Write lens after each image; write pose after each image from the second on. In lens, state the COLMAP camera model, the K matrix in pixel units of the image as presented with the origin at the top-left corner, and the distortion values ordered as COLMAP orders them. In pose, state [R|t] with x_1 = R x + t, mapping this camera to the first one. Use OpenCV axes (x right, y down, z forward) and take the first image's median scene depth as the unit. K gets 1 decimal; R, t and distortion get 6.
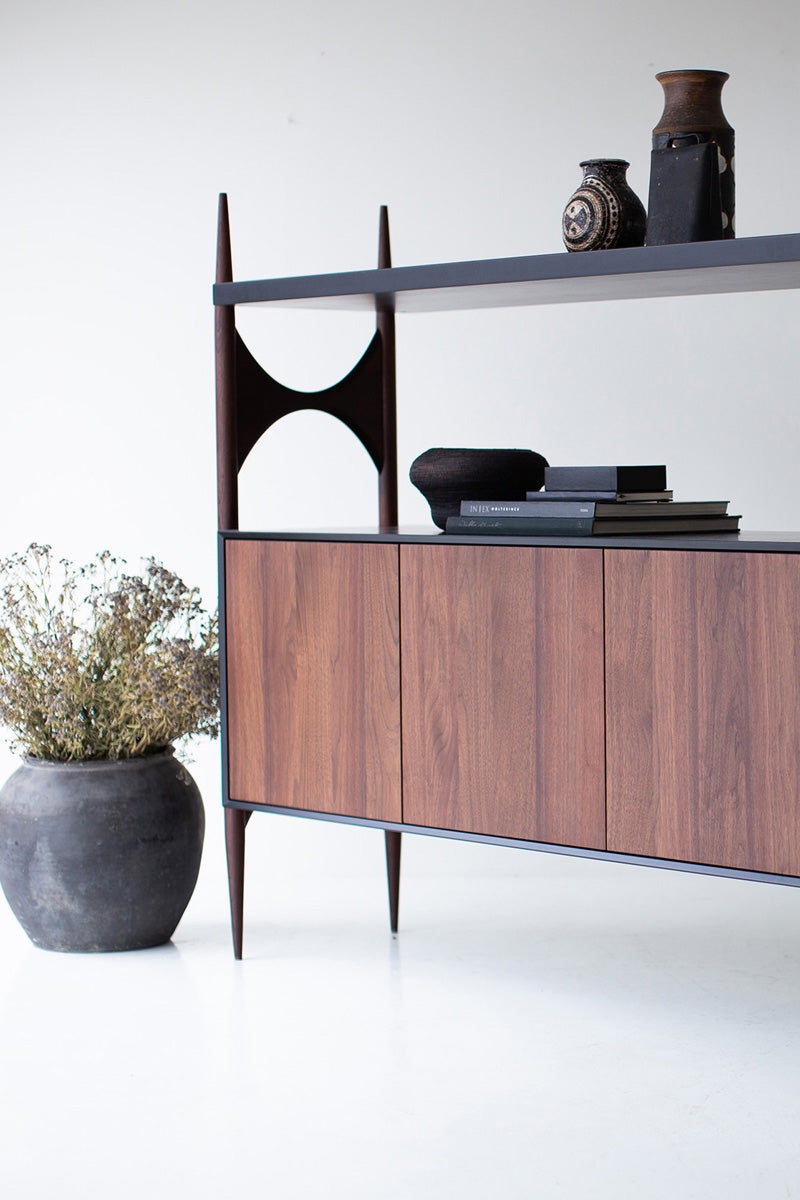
lens RADIAL K [[1713.5, 0, 398.5], [0, 1713.5, 596.5], [0, 0, 1]] dist [-0.154602, 0.000000]
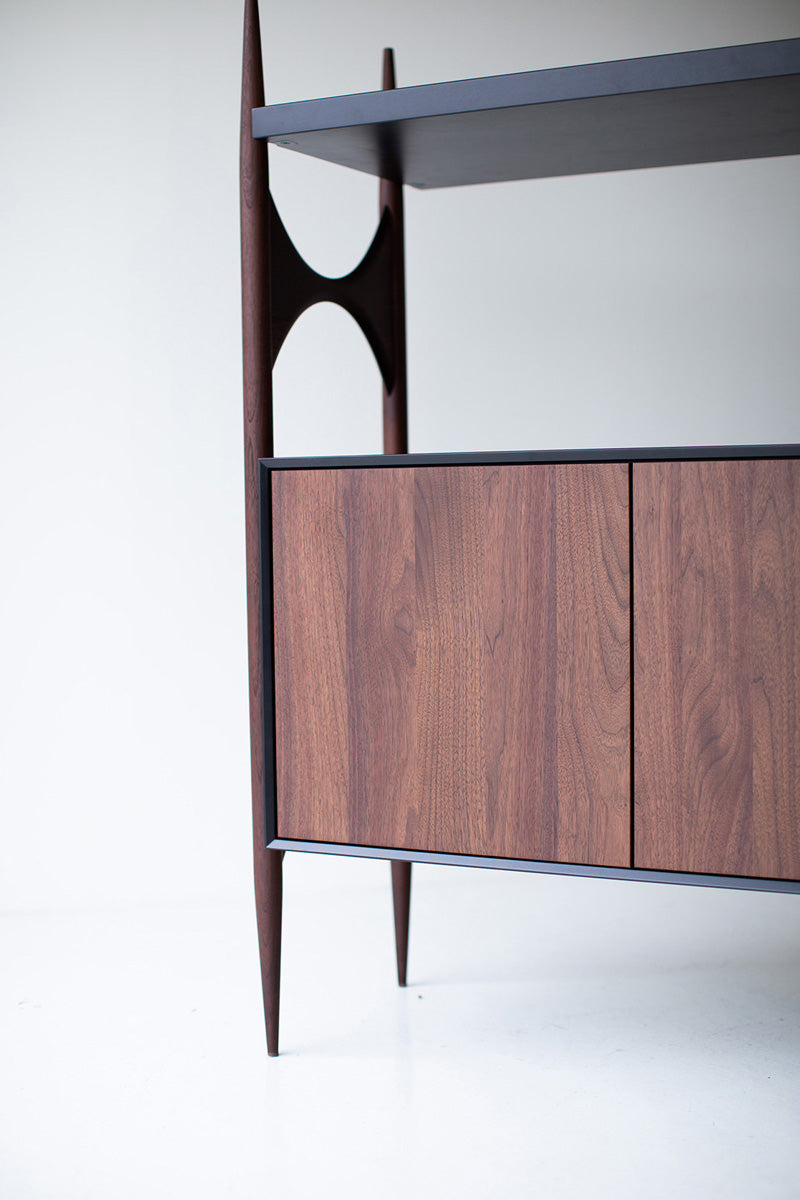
lens RADIAL K [[1713.5, 0, 402.0], [0, 1713.5, 602.4], [0, 0, 1]] dist [-0.154602, 0.000000]
pose [[0.975458, -0.022150, 0.219067, -0.227165], [0.019349, 0.999701, 0.014927, 0.012667], [-0.219332, -0.010322, 0.975596, 0.335178]]
